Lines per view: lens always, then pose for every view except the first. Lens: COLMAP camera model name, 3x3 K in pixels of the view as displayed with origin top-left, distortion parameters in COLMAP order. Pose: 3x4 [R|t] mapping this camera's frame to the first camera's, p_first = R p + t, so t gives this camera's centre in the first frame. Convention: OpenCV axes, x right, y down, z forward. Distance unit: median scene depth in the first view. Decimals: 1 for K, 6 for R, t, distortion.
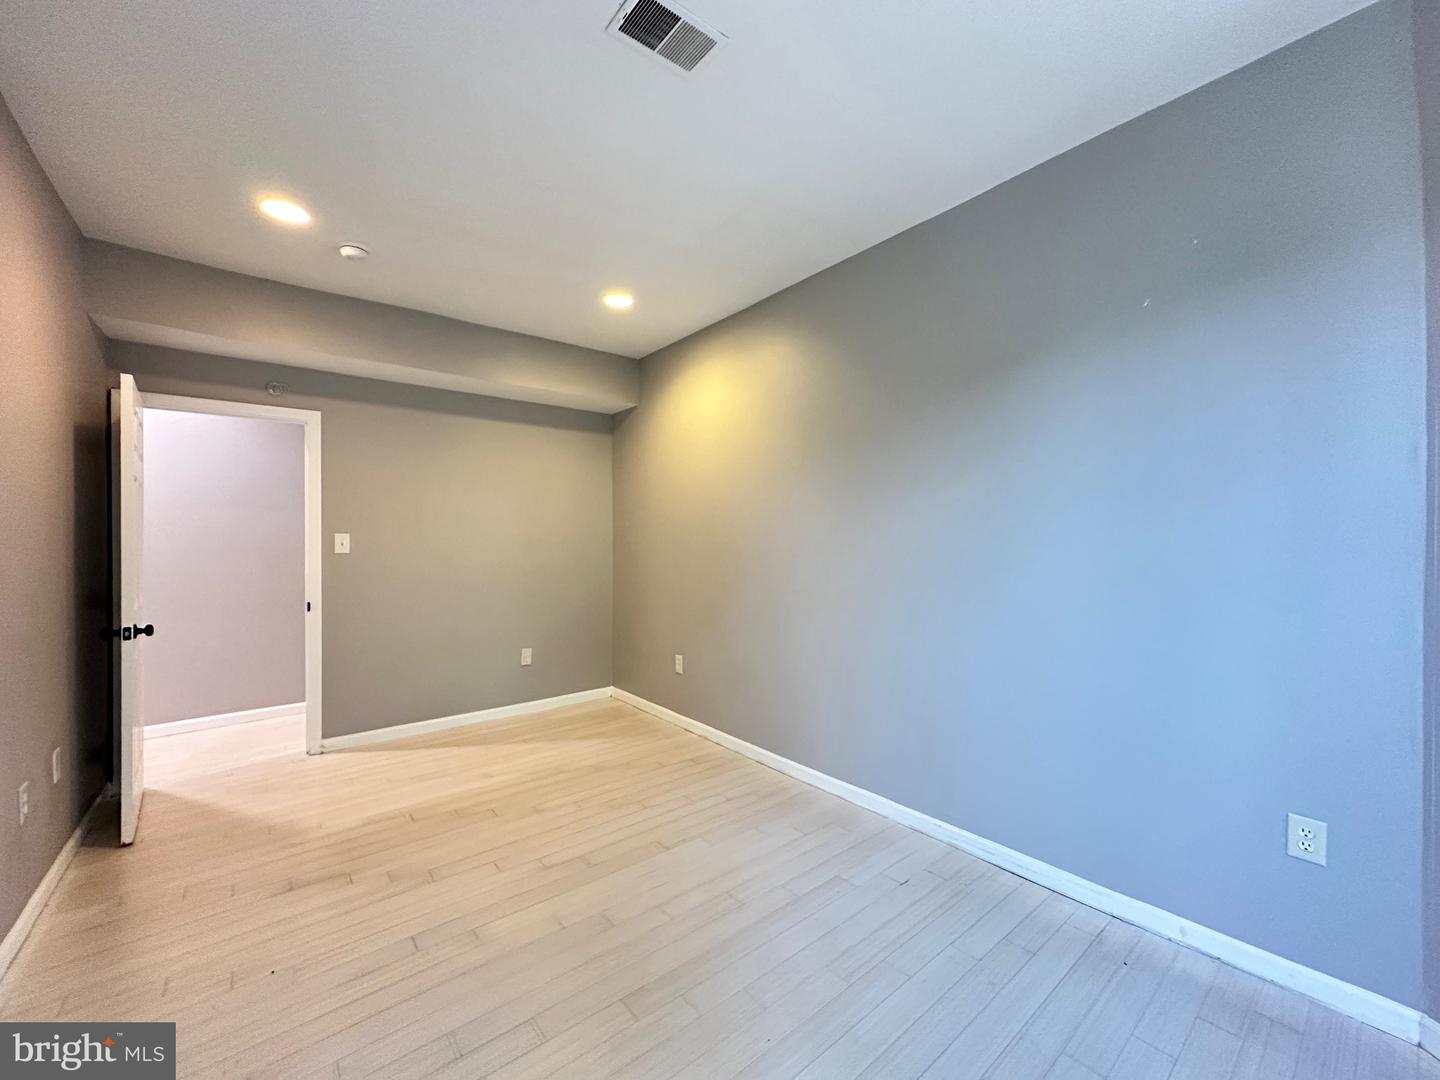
lens RADIAL K [[573.8, 0, 720.0], [0, 573.8, 540.0], [0, 0, 1]] dist [-0.002560, -0.000211]
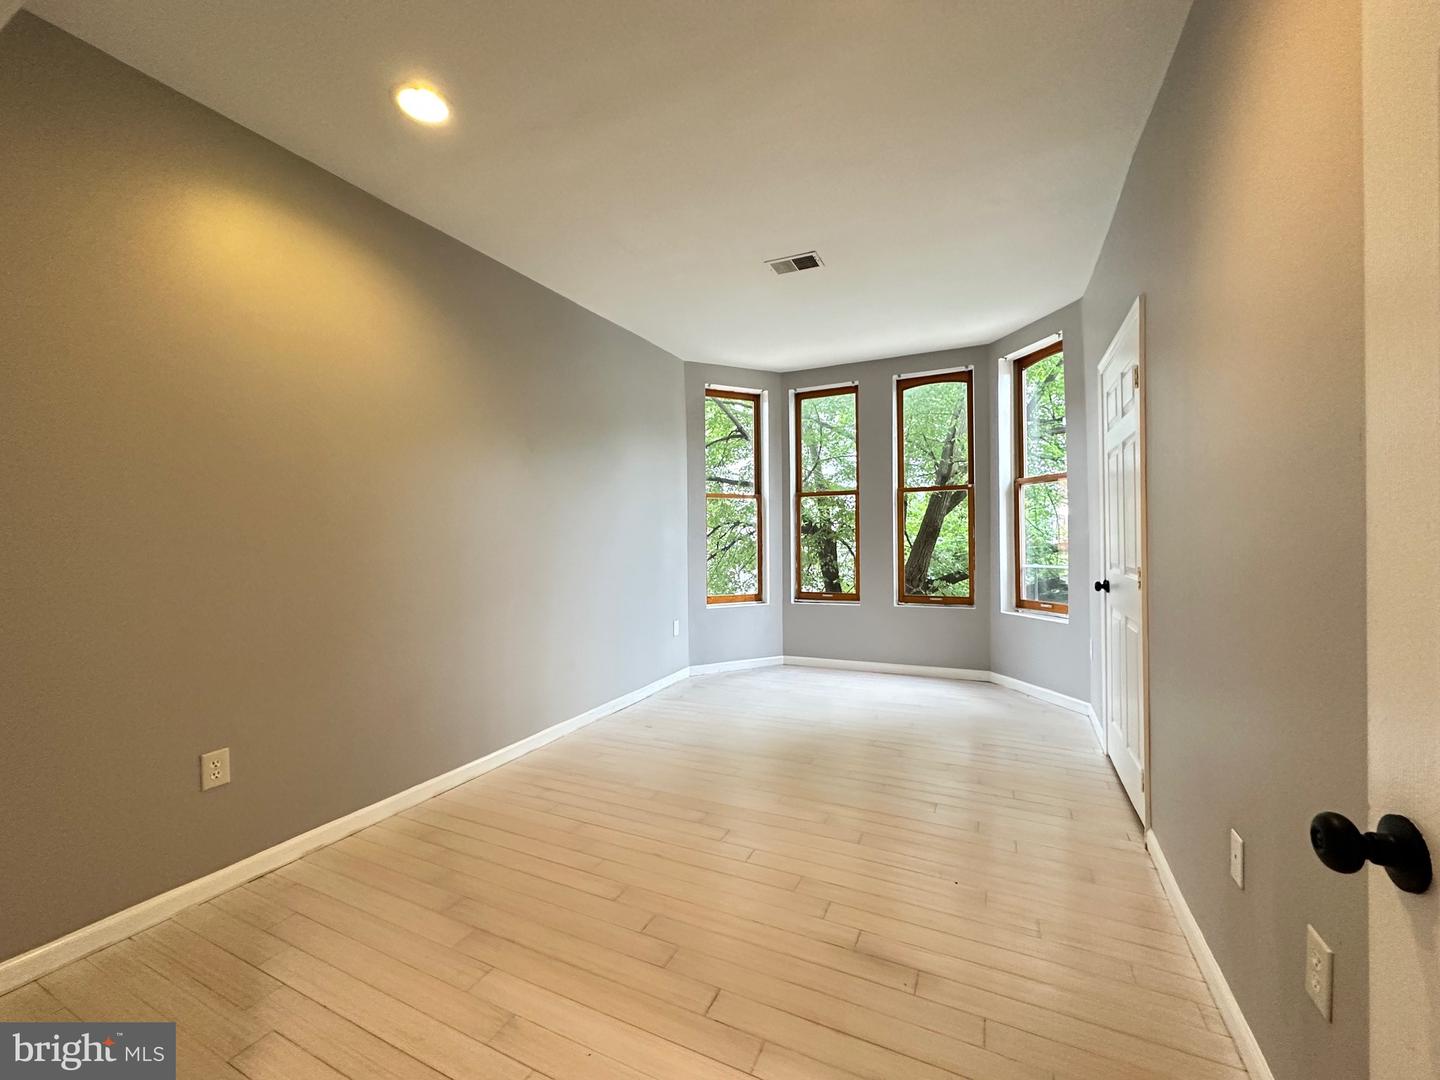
lens RADIAL K [[573.8, 0, 720.0], [0, 573.8, 540.0], [0, 0, 1]] dist [-0.002560, -0.000211]
pose [[-0.427472, 0.007365, 0.903999, -0.867787], [0.015081, 0.999886, -0.001015, 0.036316], [-0.903903, 0.013199, -0.427534, 1.020905]]
